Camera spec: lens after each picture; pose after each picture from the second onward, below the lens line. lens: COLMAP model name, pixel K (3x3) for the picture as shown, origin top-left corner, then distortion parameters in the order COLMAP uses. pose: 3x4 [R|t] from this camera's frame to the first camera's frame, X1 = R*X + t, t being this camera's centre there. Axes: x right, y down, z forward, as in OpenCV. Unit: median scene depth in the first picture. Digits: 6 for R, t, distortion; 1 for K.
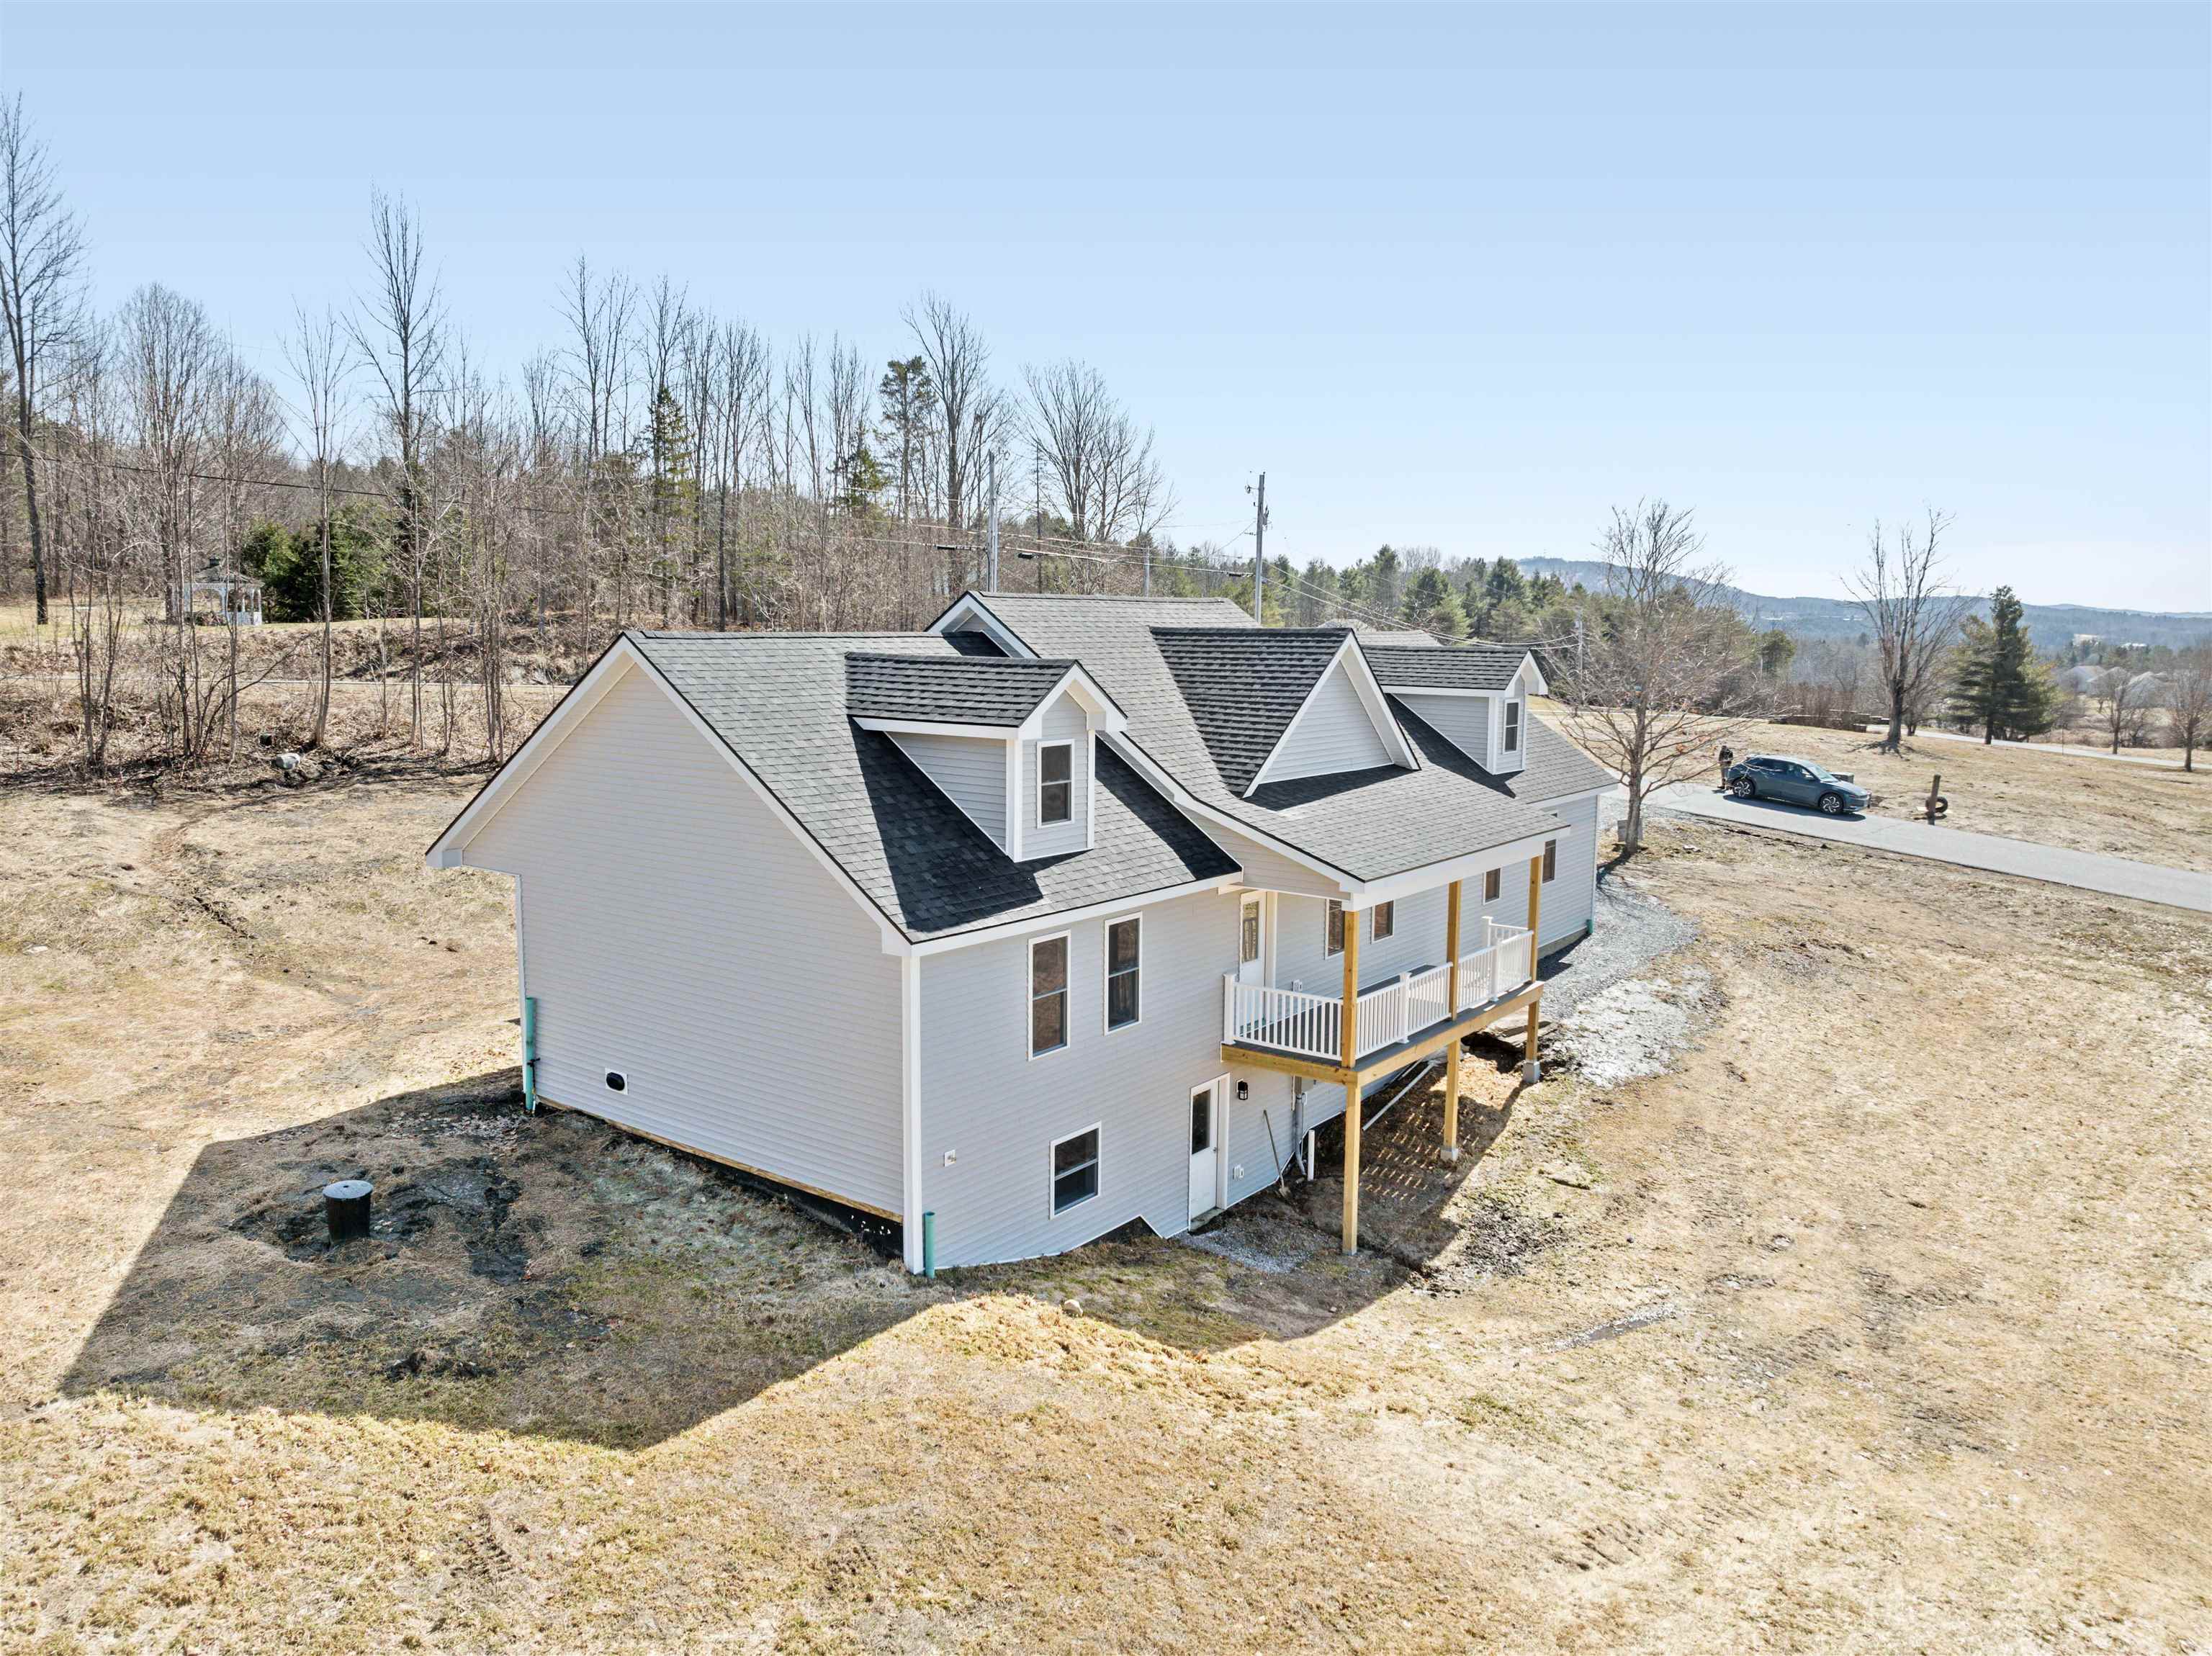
lens RADIAL K [[1570.8, 0, 1106.8], [0, 1570.8, 823.2], [0, 0, 1]] dist [-0.058883, 0.015736]
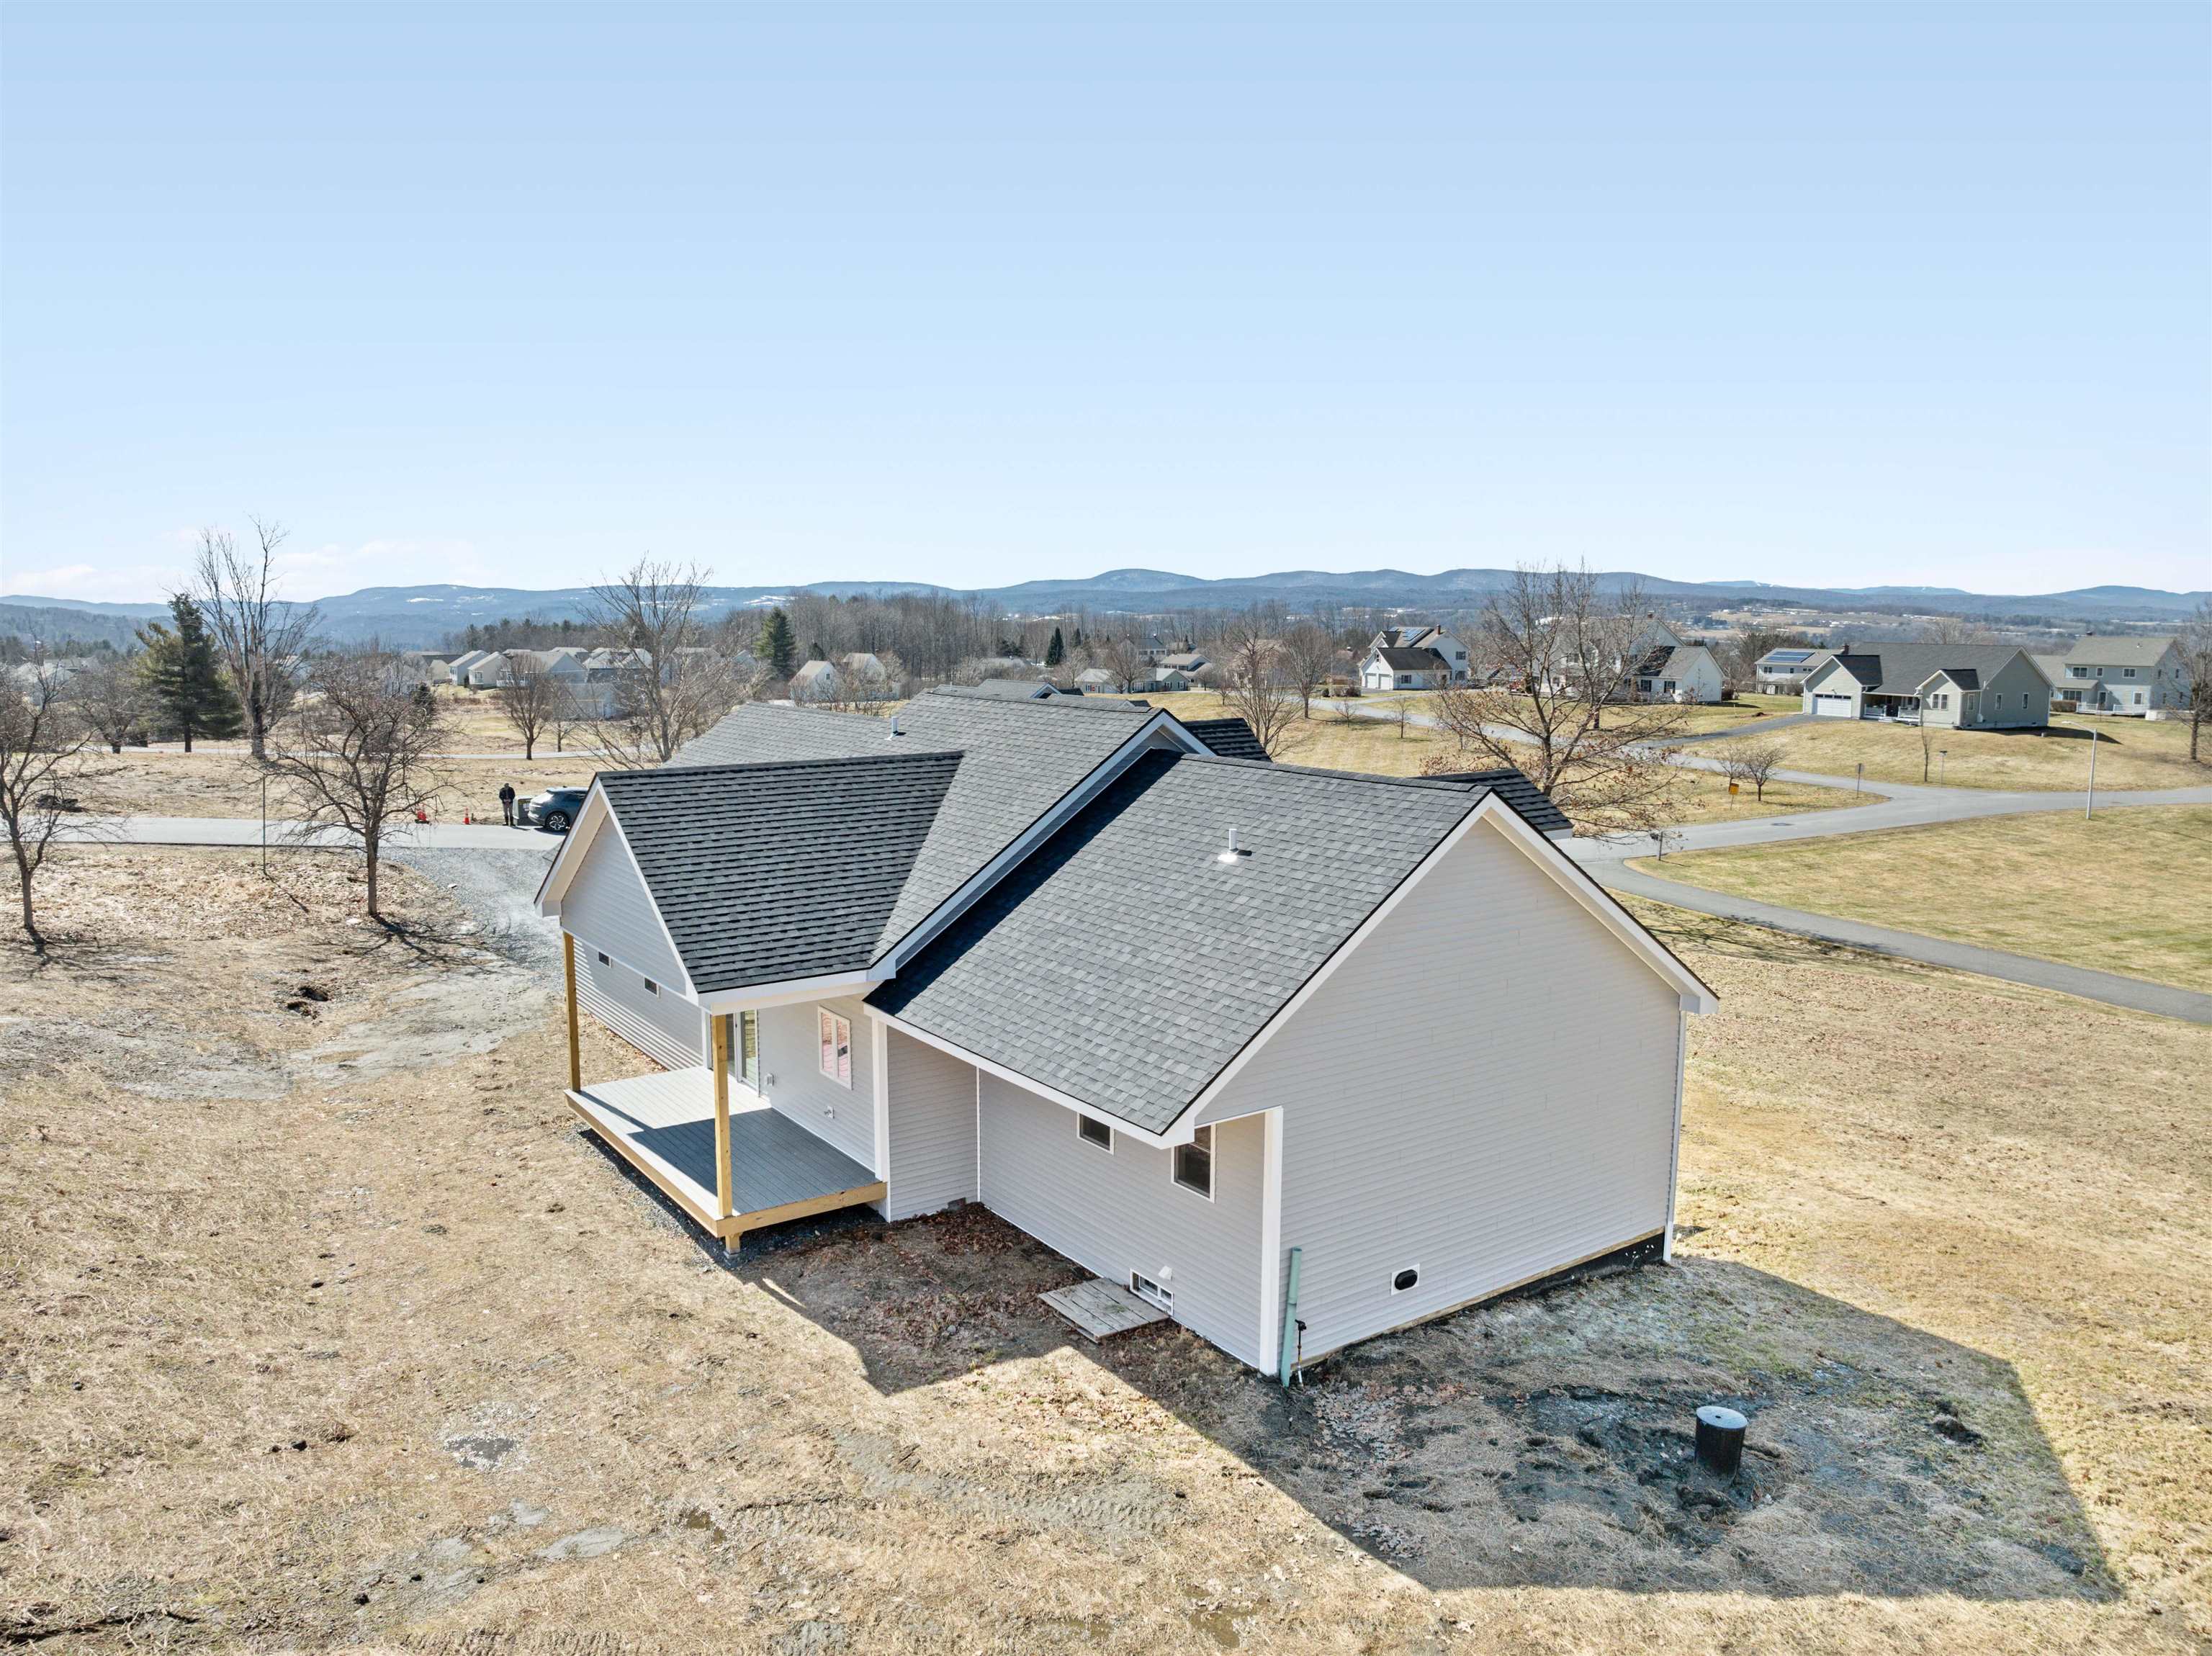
lens RADIAL K [[1570.8, 0, 1107.7], [0, 1570.8, 834.6], [0, 0, 1]] dist [-0.058883, 0.015736]
pose [[0.304194, -0.141718, 0.942010, -1.244816], [0.124630, 0.986293, 0.108134, -0.220146], [-0.944422, 0.084509, 0.317687, 0.896252]]
